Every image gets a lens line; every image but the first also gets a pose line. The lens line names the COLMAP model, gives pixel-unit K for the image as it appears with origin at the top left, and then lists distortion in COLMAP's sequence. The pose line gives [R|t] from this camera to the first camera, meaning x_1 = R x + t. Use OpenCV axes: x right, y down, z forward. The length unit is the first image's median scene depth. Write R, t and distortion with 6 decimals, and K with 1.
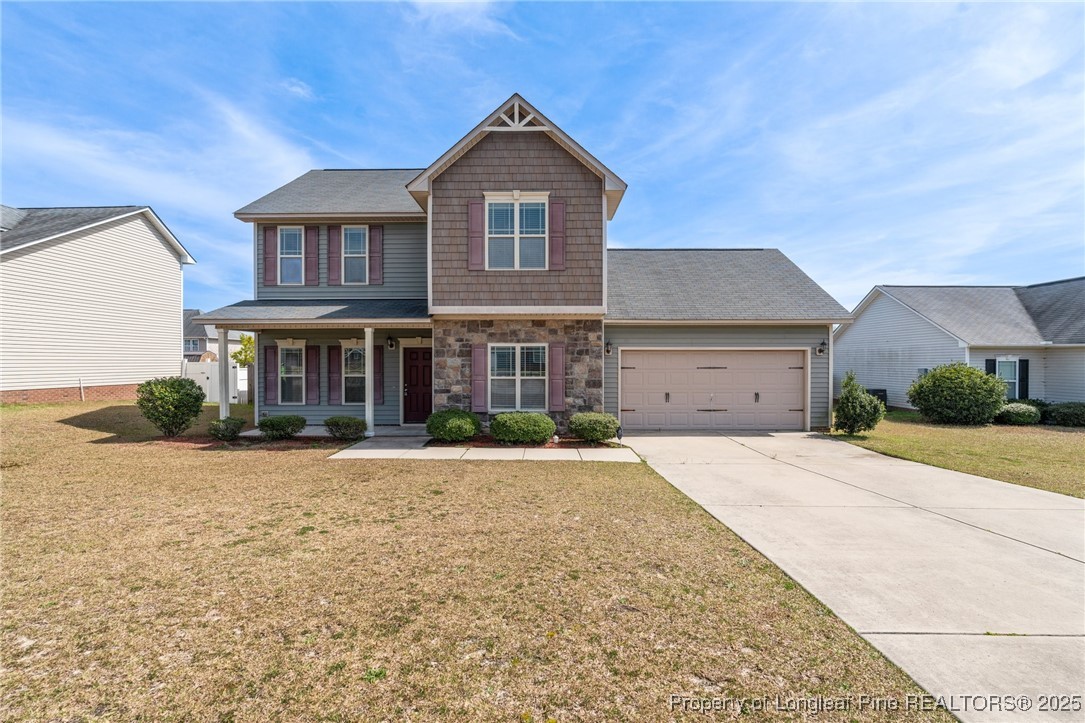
lens RADIAL K [[477.0, 0, 549.1], [0, 477.0, 370.3], [0, 0, 1]] dist [-0.011877, 0.002310]
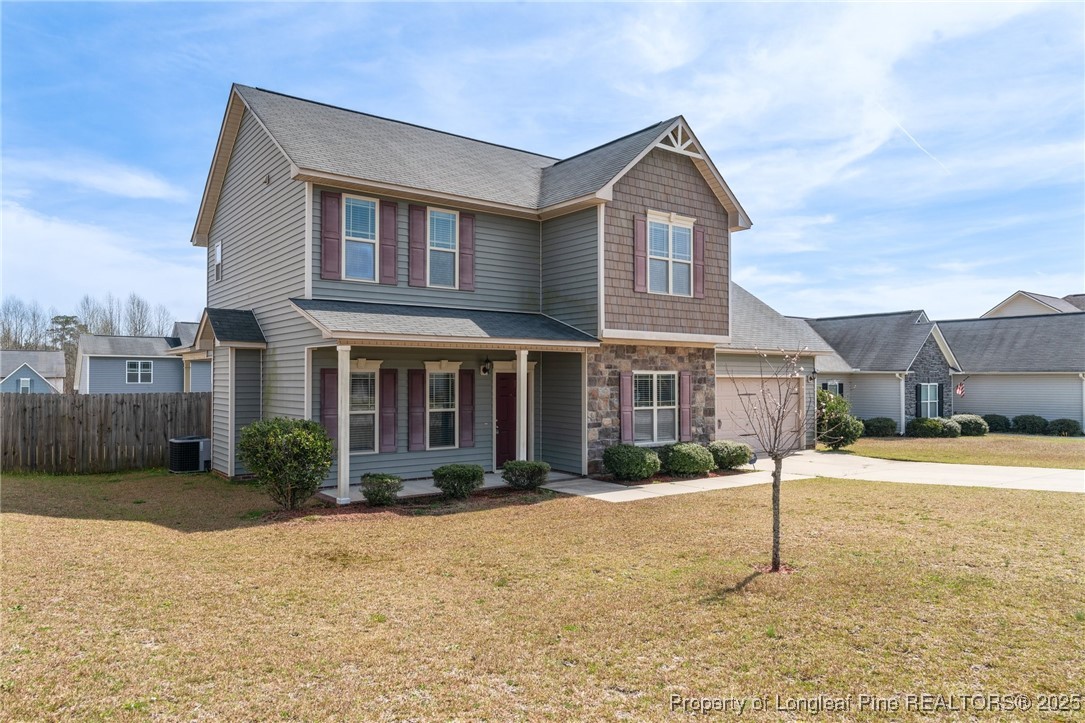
lens RADIAL K [[717.7, 0, 553.6], [0, 717.7, 373.1], [0, 0, 1]] dist [-0.001593, -0.001041]
pose [[0.795860, 0.007287, 0.605437, -1.077116], [0.007638, 0.999727, -0.022073, -0.022845], [-0.605433, 0.022191, 0.795587, 0.000726]]
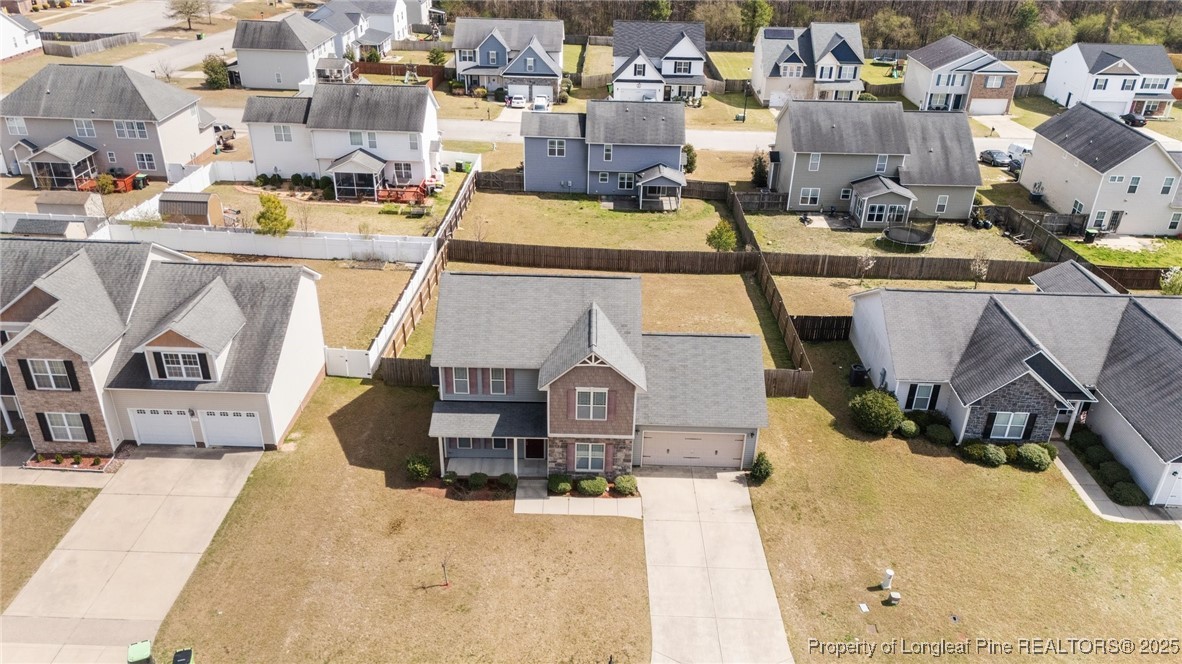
lens RADIAL K [[854.1, 0, 590.3], [0, 854.1, 327.6], [0, 0, 1]] dist [0.044484, -0.009498]
pose [[0.999657, 0.026203, 0.000046, -0.078363], [-0.023359, 0.890349, 0.454679, -2.123946], [0.011873, -0.454524, 0.890656, -1.980380]]
